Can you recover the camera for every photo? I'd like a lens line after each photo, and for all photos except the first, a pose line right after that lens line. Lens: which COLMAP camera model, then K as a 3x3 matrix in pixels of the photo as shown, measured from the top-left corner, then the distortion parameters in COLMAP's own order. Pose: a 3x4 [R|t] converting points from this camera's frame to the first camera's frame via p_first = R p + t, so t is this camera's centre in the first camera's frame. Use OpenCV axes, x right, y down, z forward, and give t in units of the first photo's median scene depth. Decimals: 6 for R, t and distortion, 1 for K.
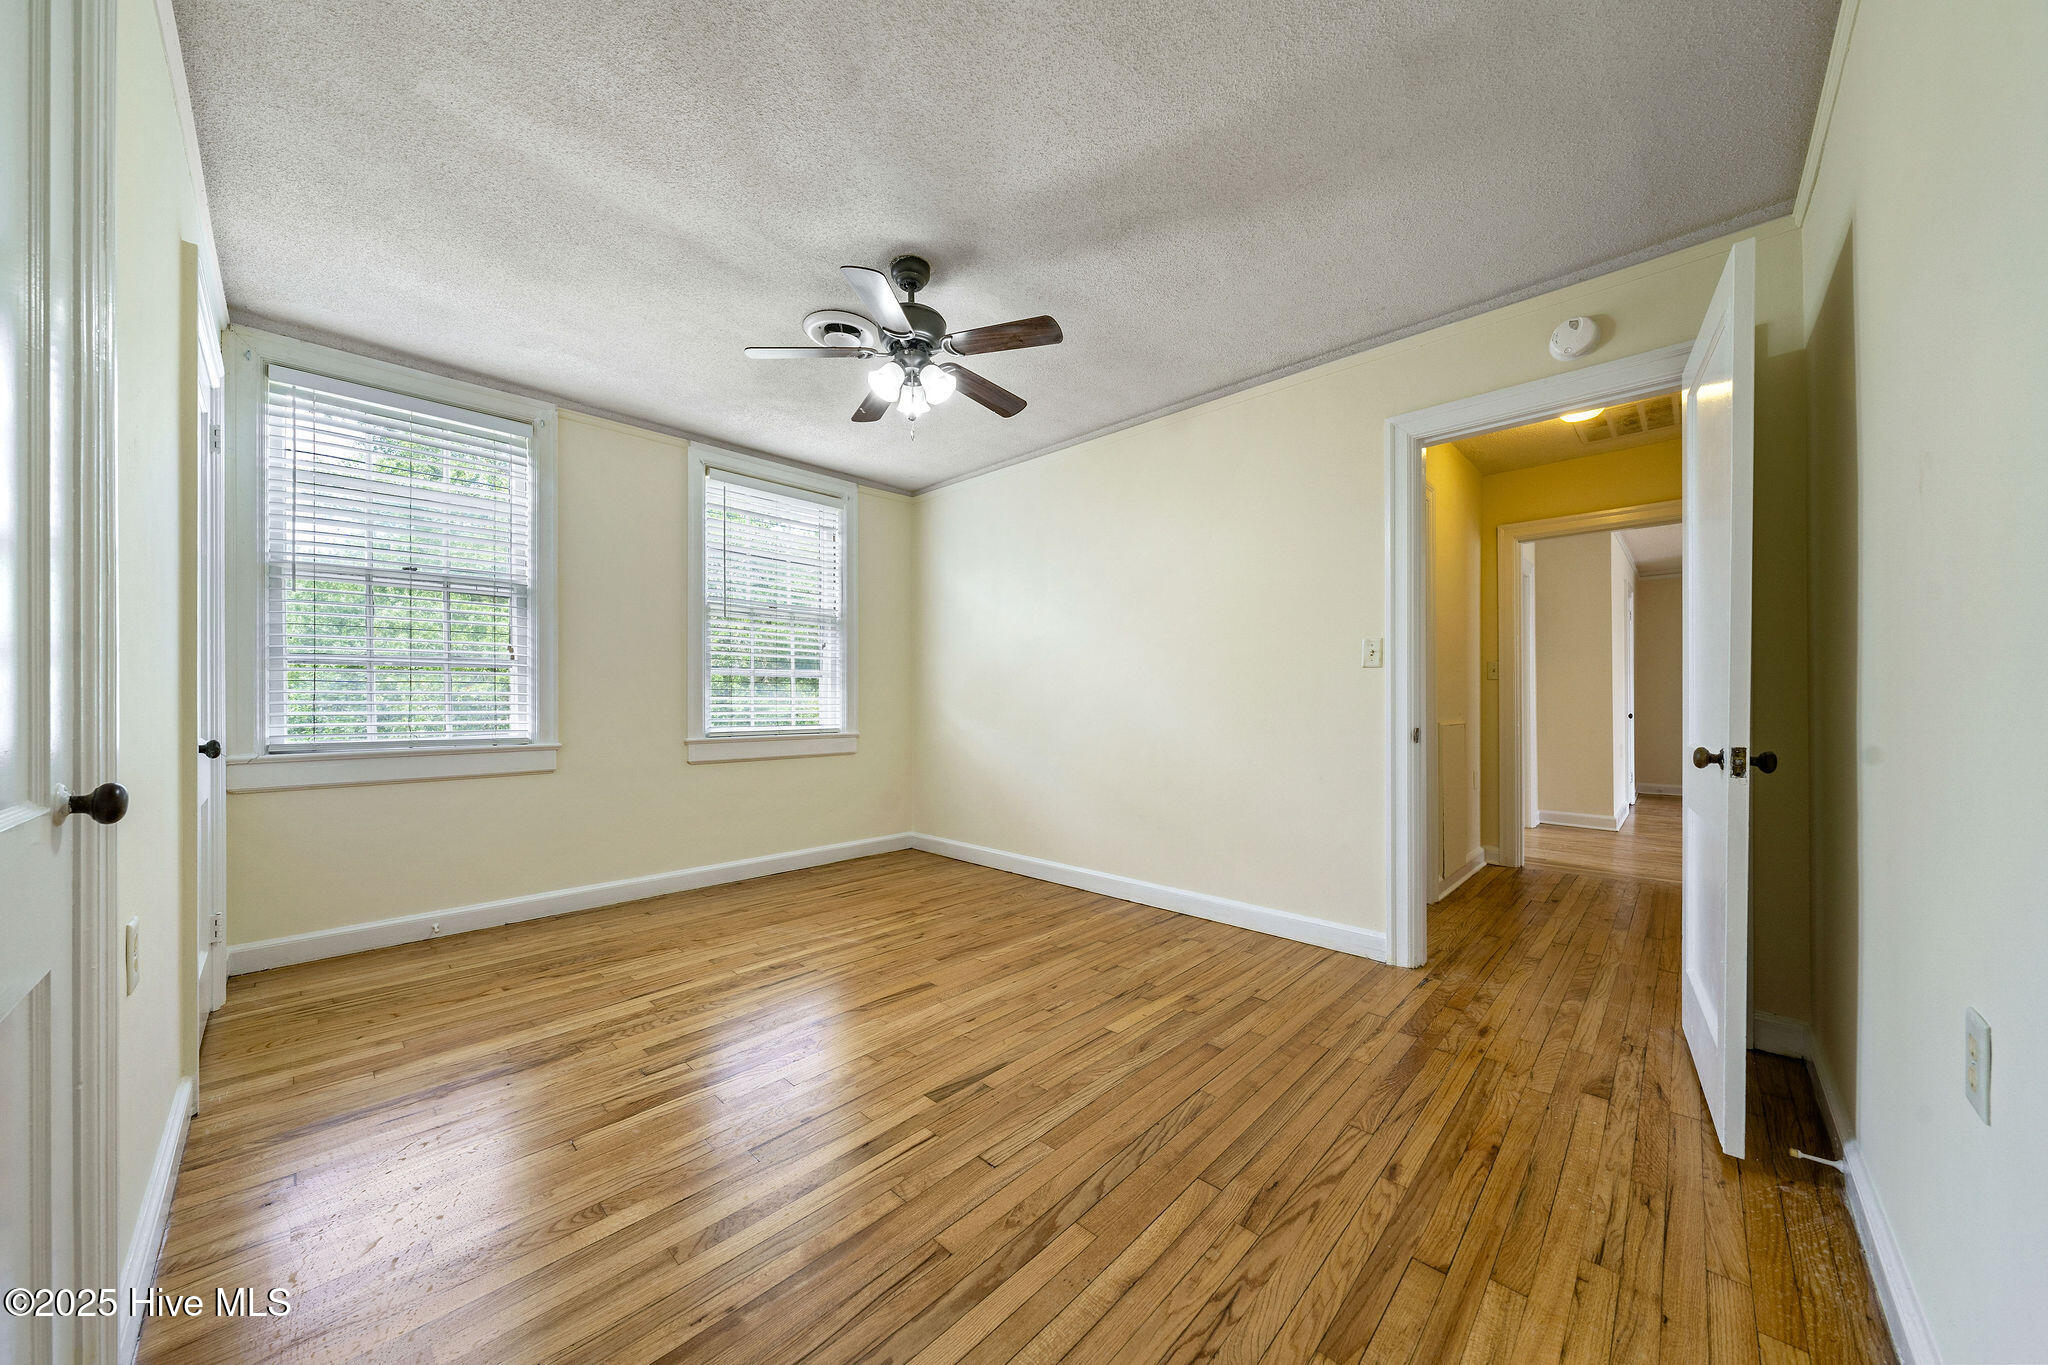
lens RADIAL K [[706.4, 0, 1016.4], [0, 706.4, 697.0], [0, 0, 1]] dist [0.001371, 0.000169]
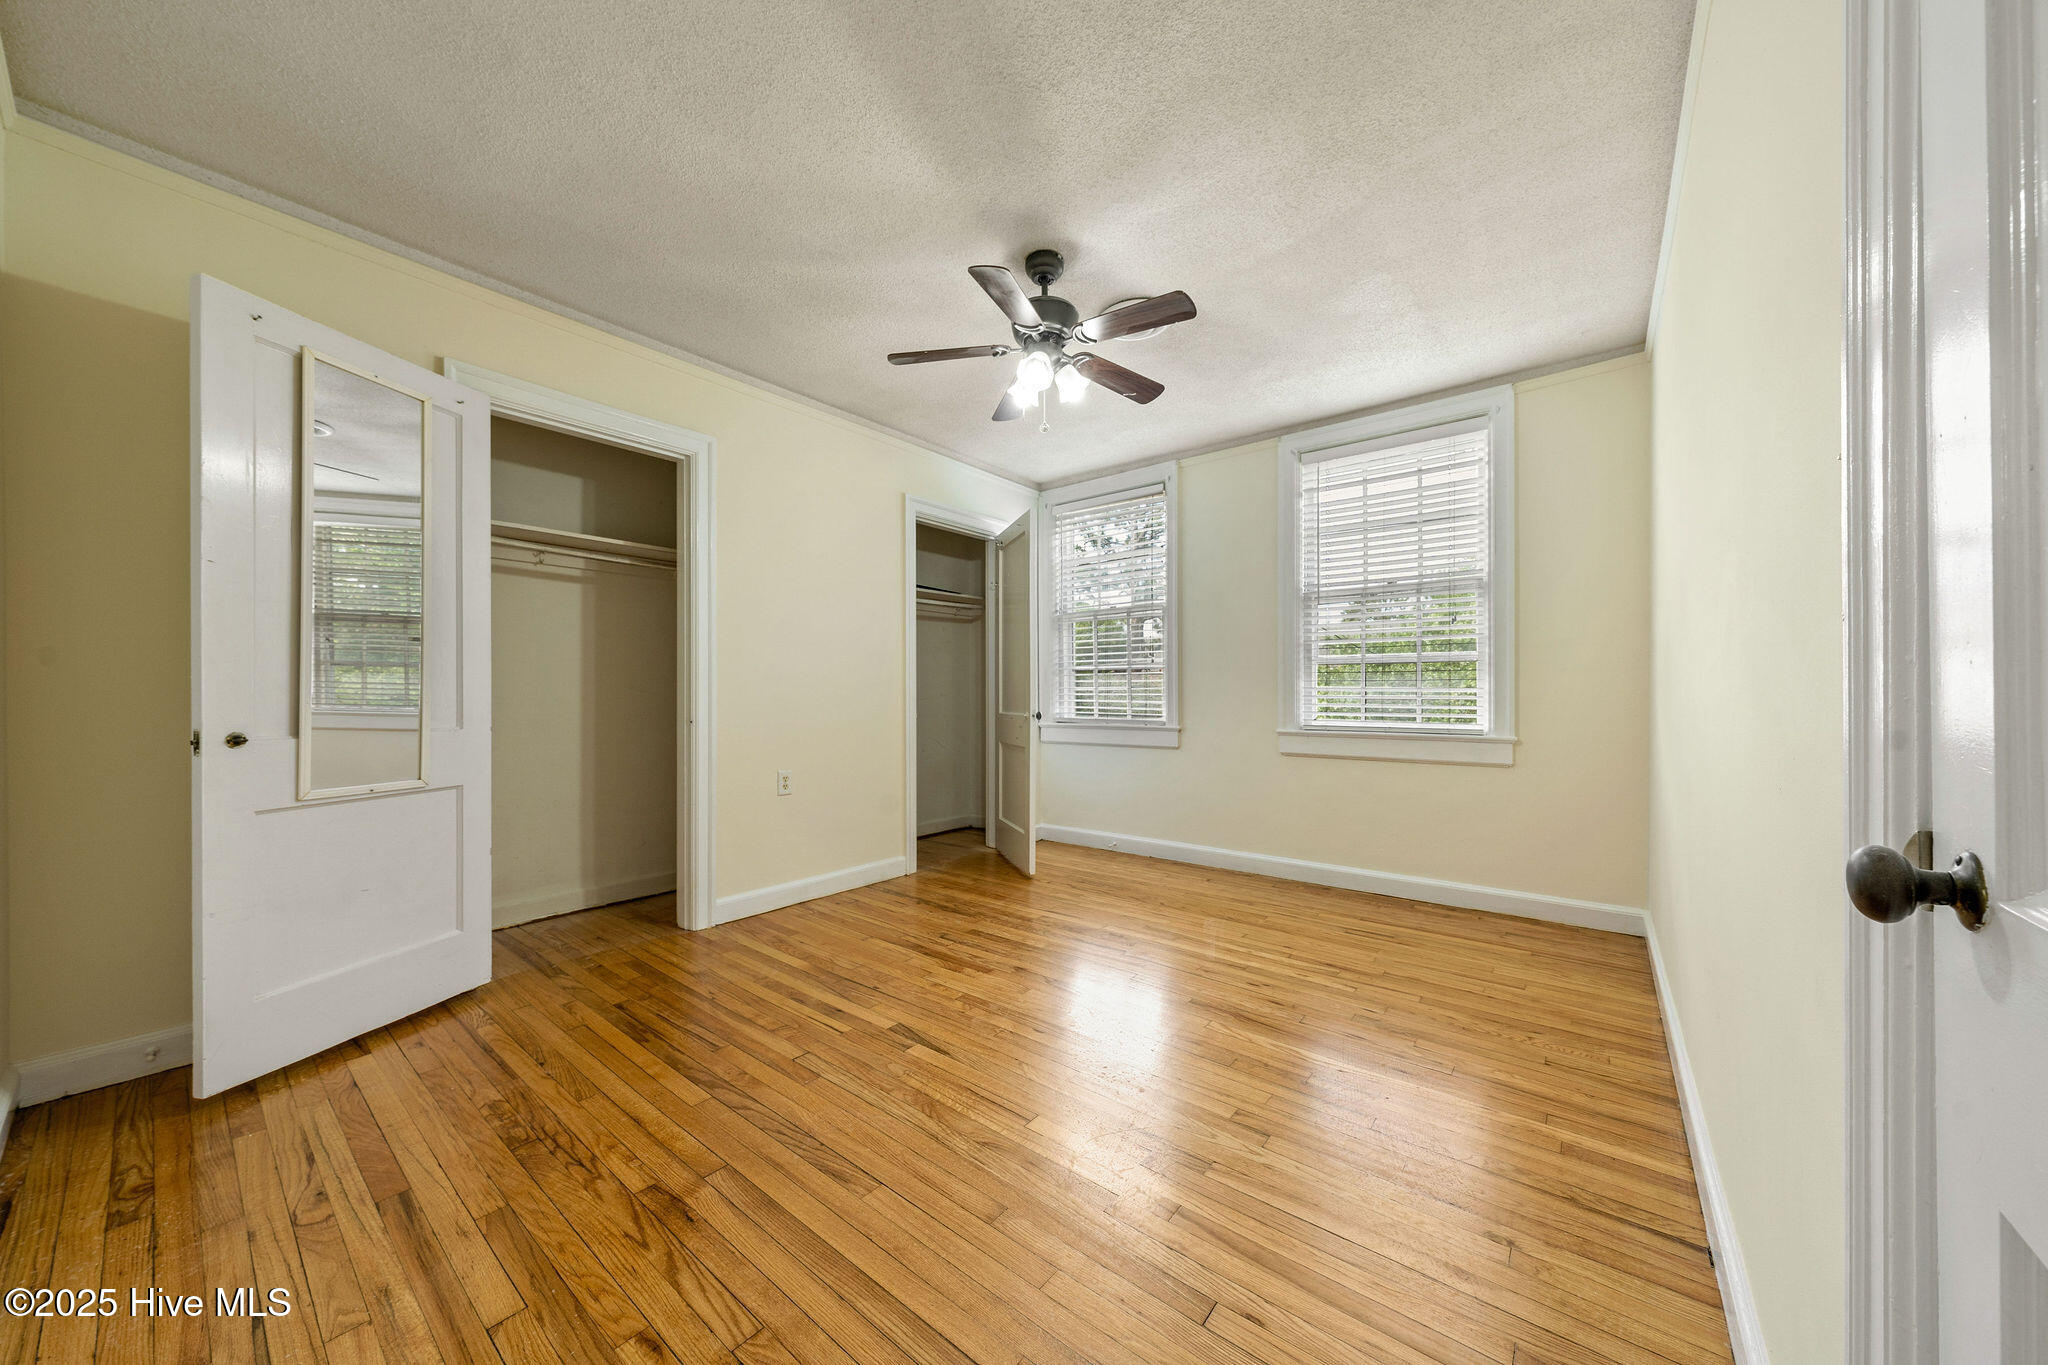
lens RADIAL K [[706.4, 0, 1016.4], [0, 706.4, 697.0], [0, 0, 1]] dist [0.001371, 0.000169]
pose [[0.079719, 0.004060, -0.996809, 0.721834], [0.006392, 0.999969, 0.004584, 0.005938], [0.996797, -0.006737, 0.079691, 0.744777]]
